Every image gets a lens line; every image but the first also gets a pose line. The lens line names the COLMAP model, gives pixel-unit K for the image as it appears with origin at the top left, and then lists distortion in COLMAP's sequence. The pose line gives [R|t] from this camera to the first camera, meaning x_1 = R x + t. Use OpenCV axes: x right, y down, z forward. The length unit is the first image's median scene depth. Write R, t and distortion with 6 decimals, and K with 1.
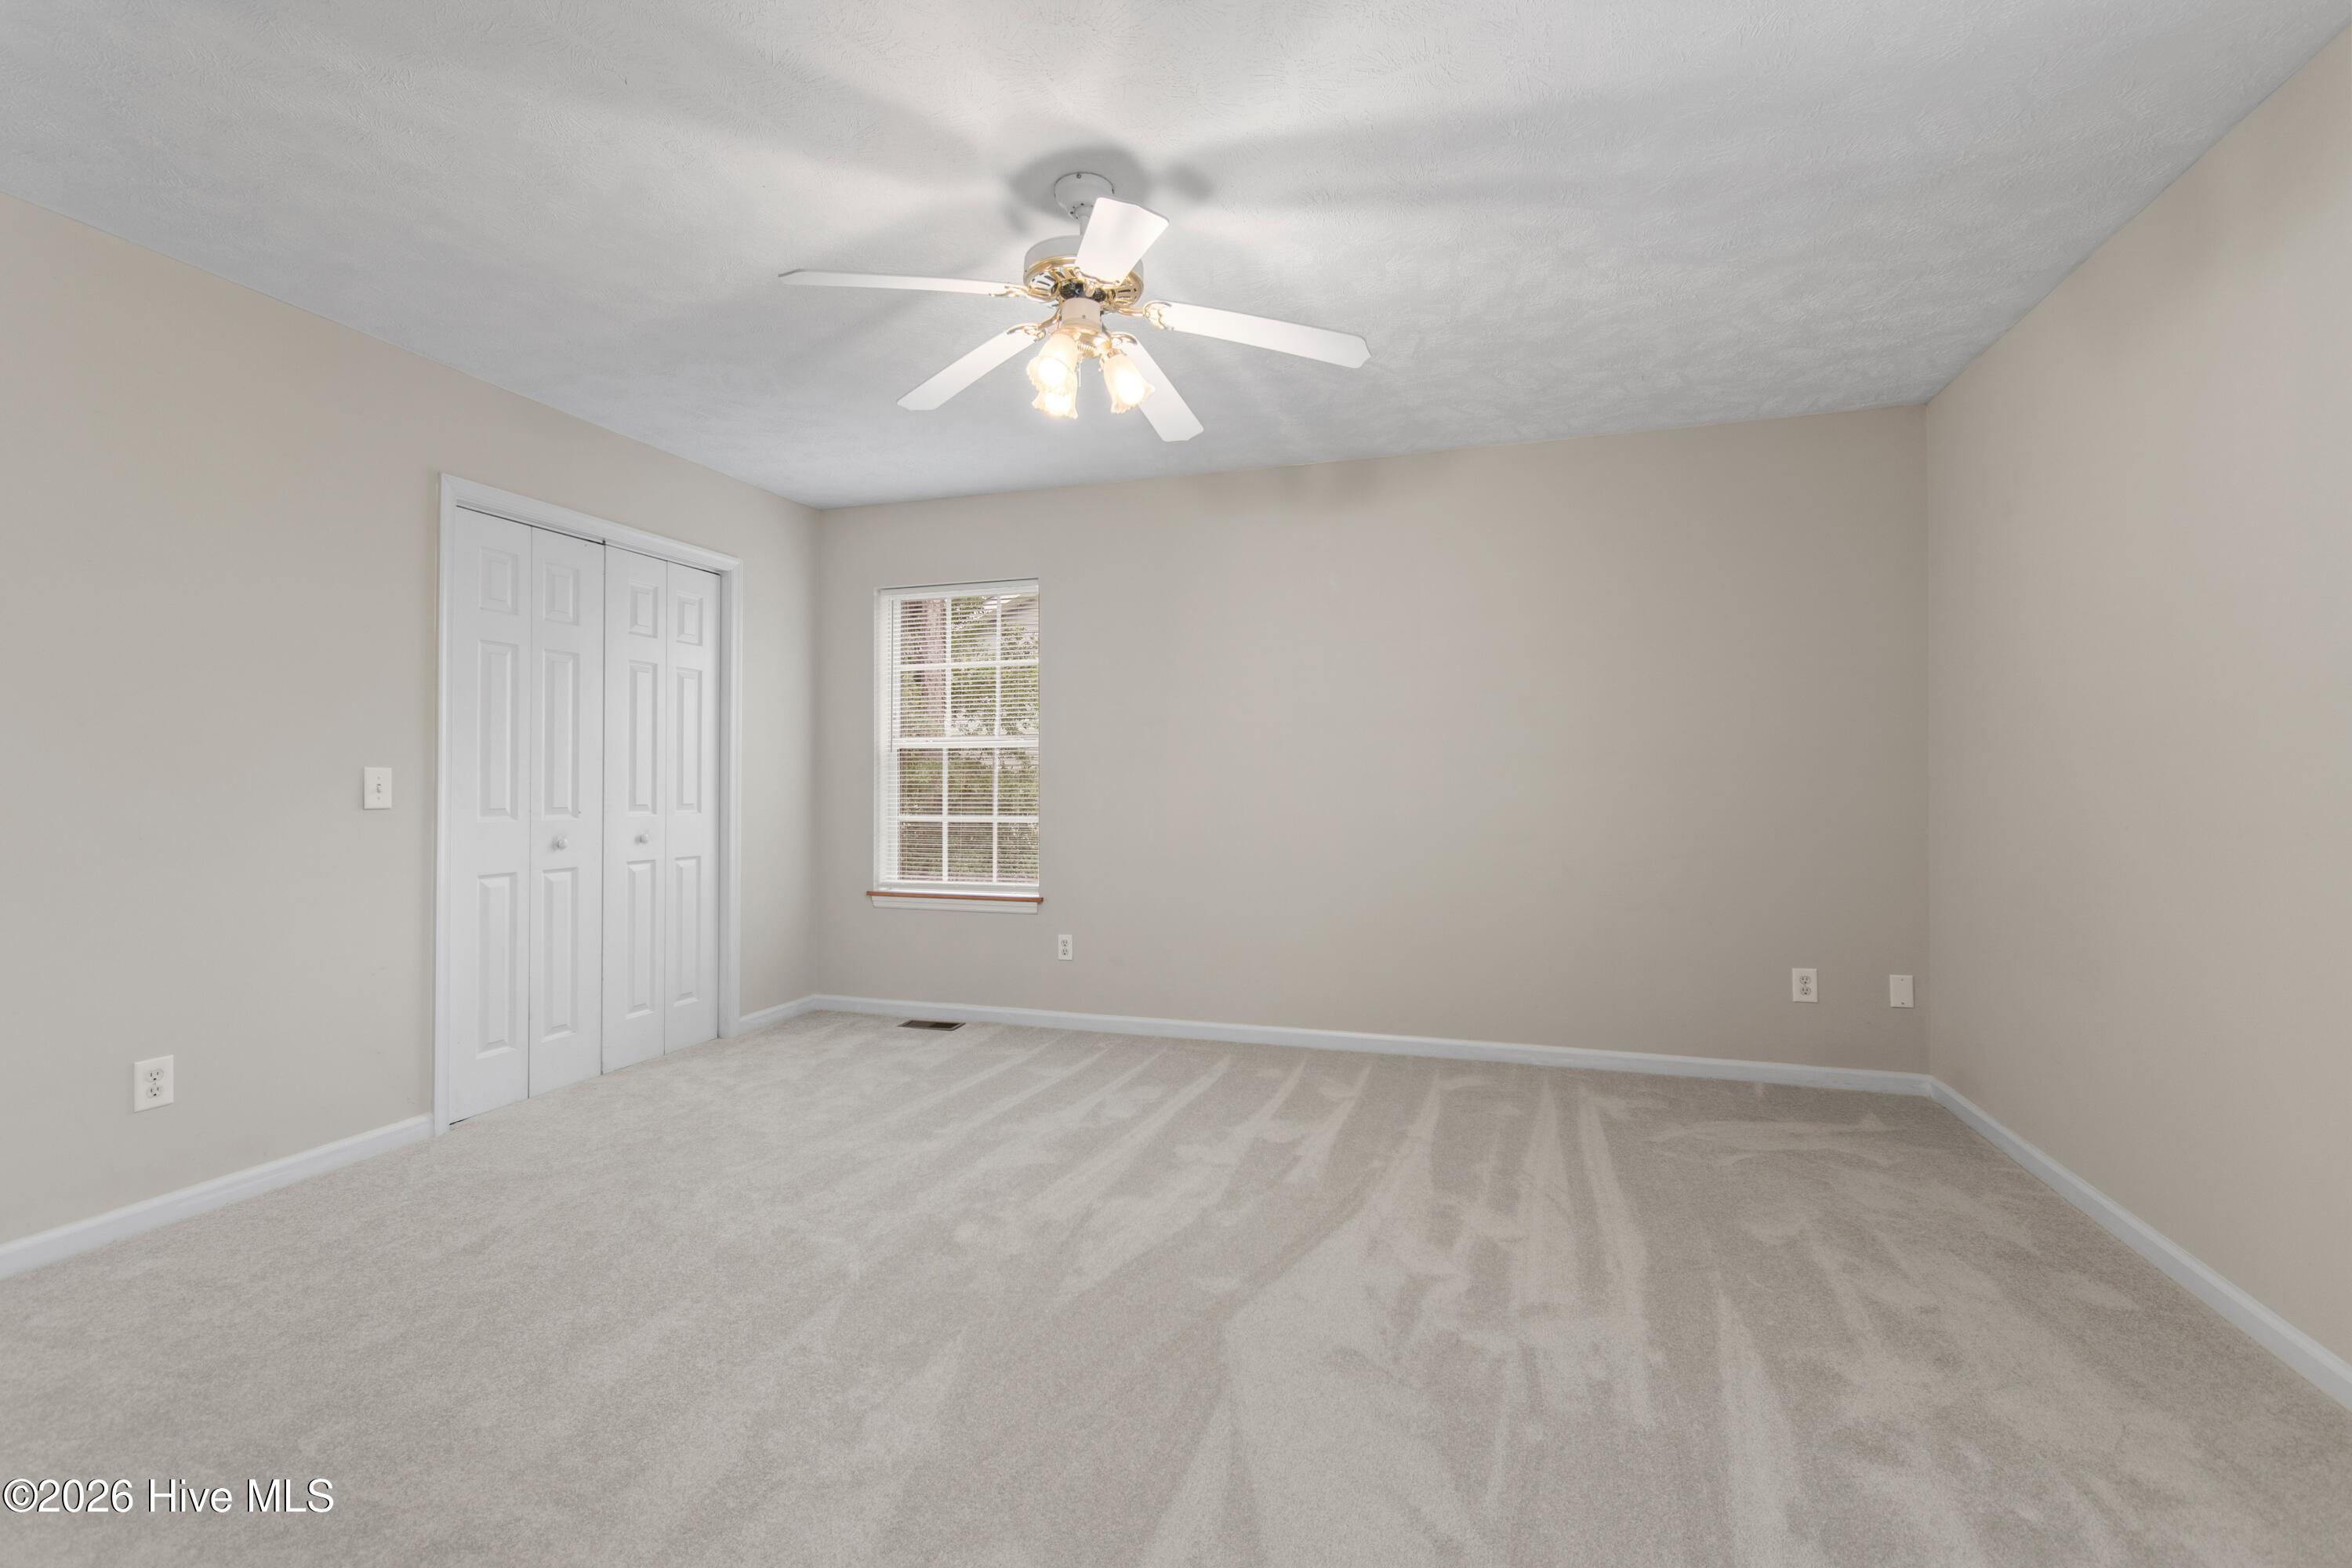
lens RADIAL K [[1053.6, 0, 1184.5], [0, 1053.6, 773.4], [0, 0, 1]] dist [0.004453, -0.001100]
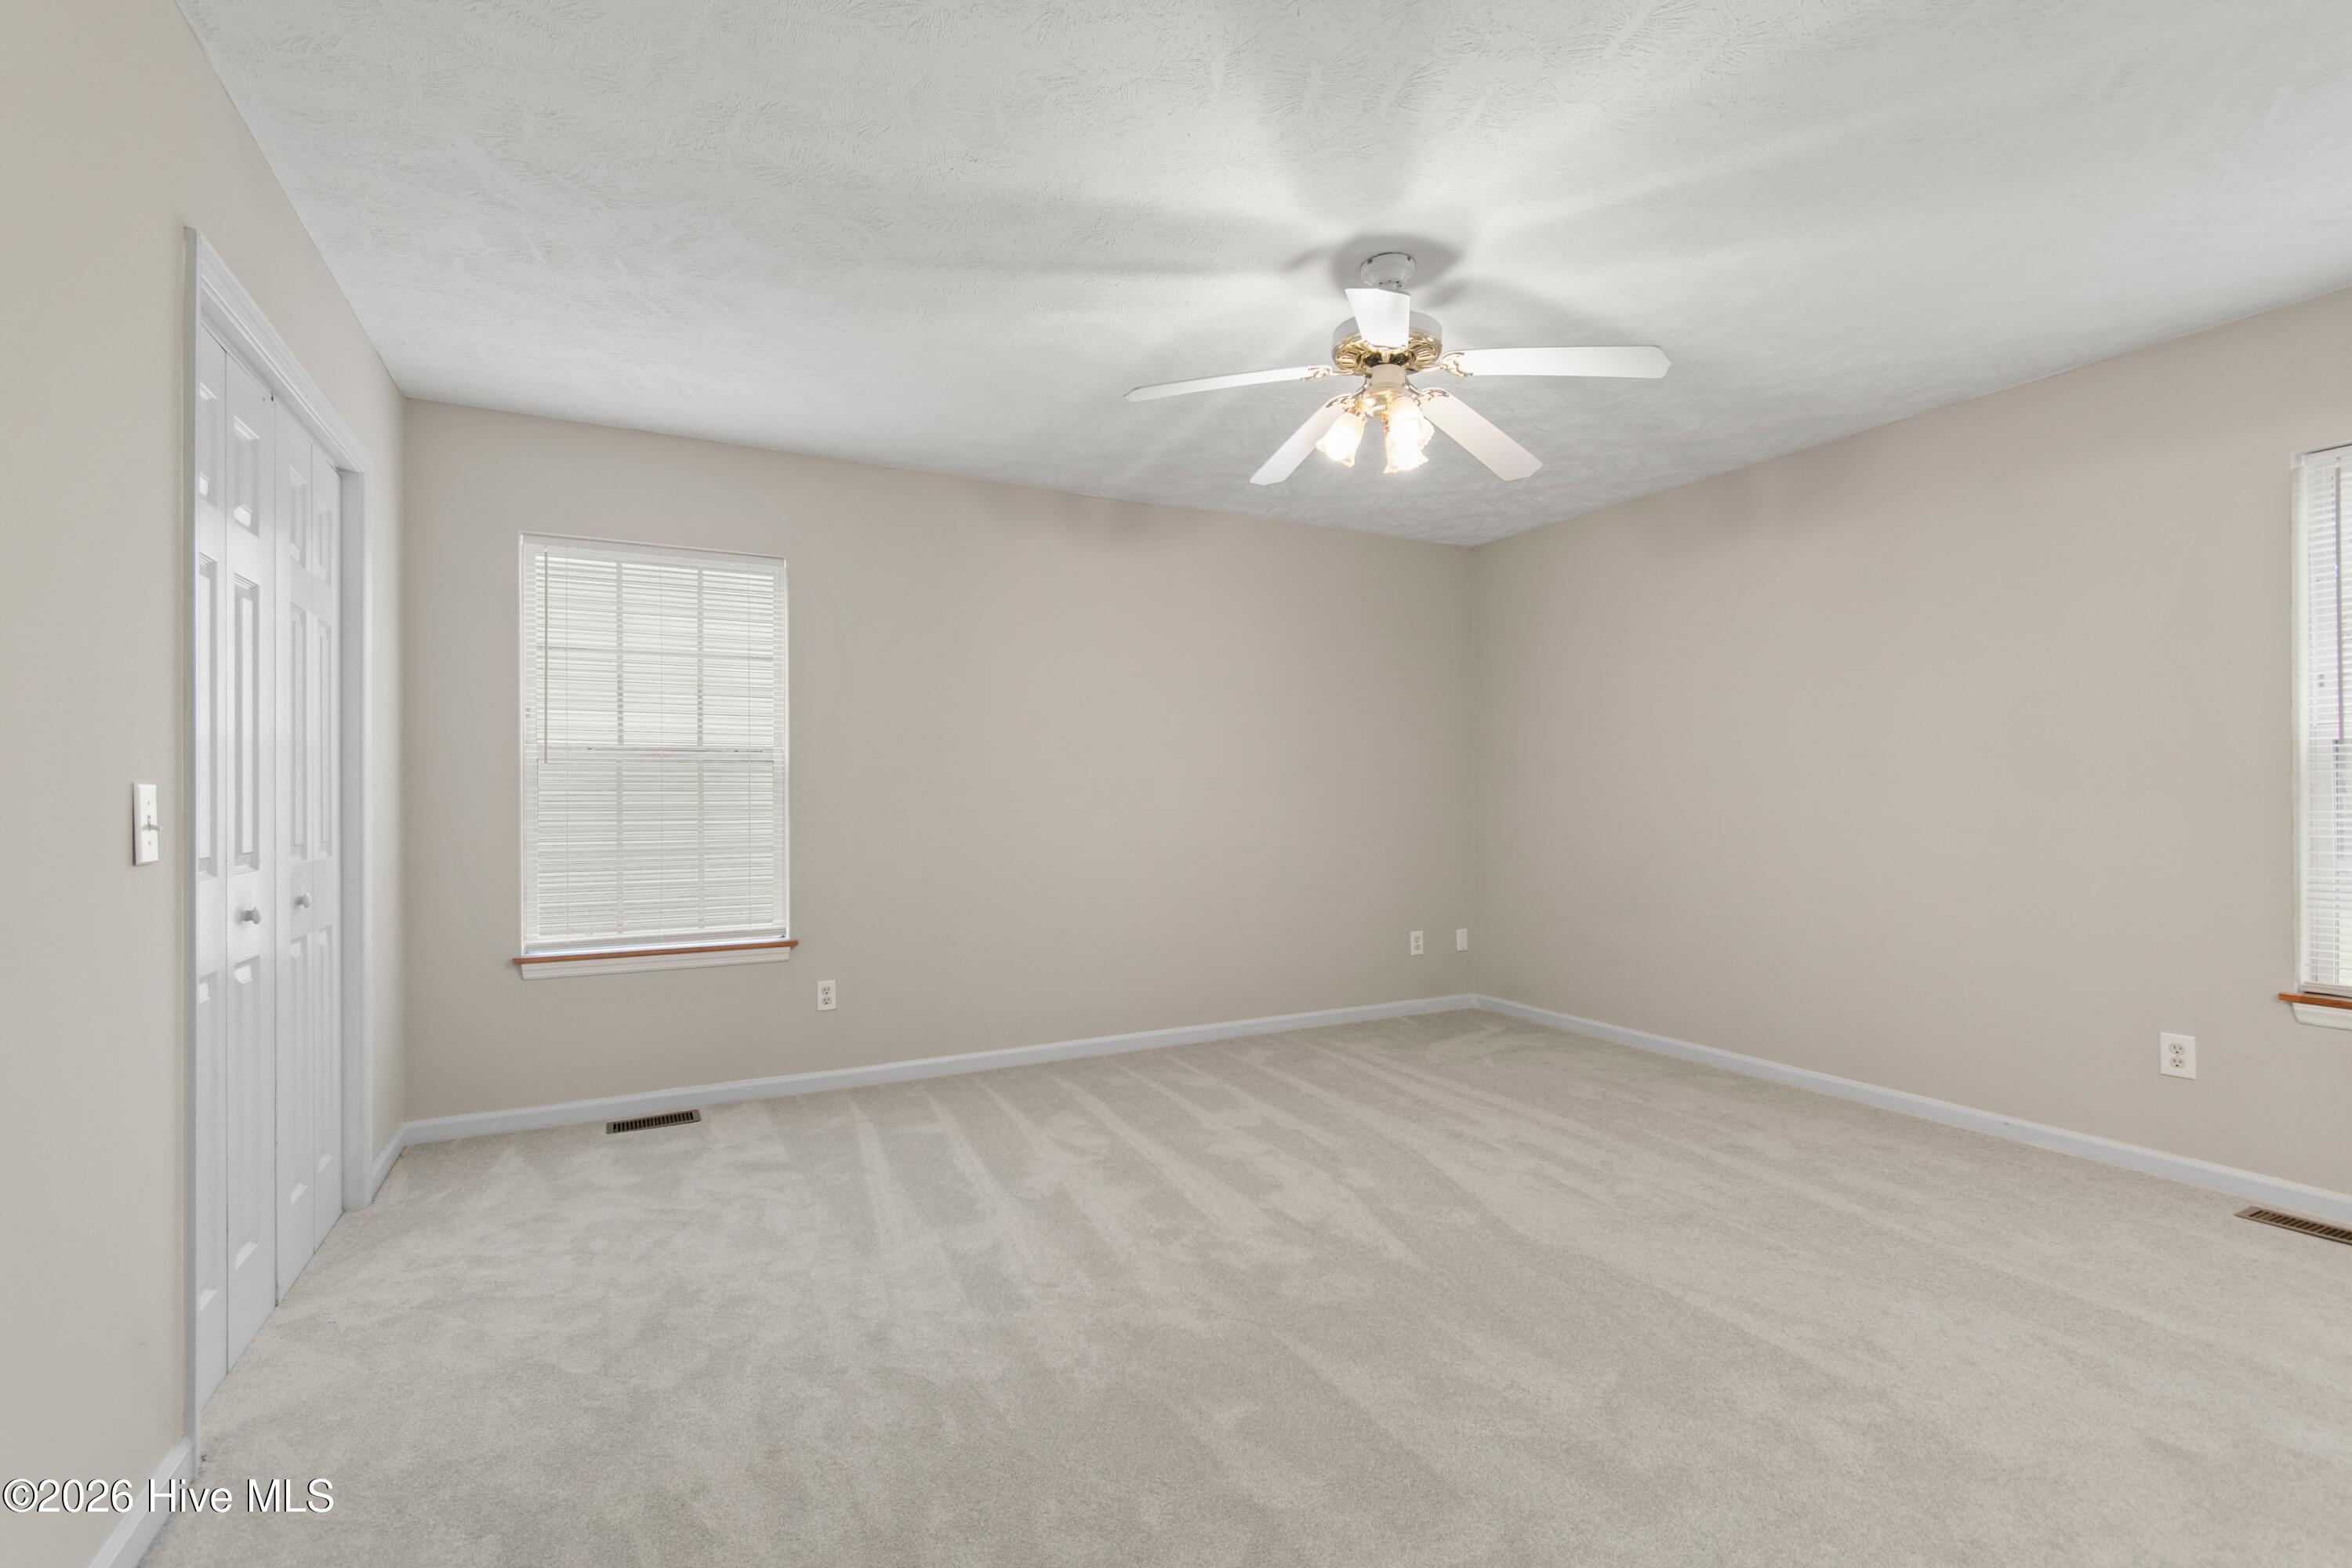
lens RADIAL K [[1053.6, 0, 1186.9], [0, 1053.6, 794.8], [0, 0, 1]] dist [0.004453, -0.001100]
pose [[0.697200, -0.001026, 0.716876, -0.725642], [-0.002817, 0.999987, 0.004171, -0.003813], [-0.716871, -0.004928, 0.697189, 0.265652]]
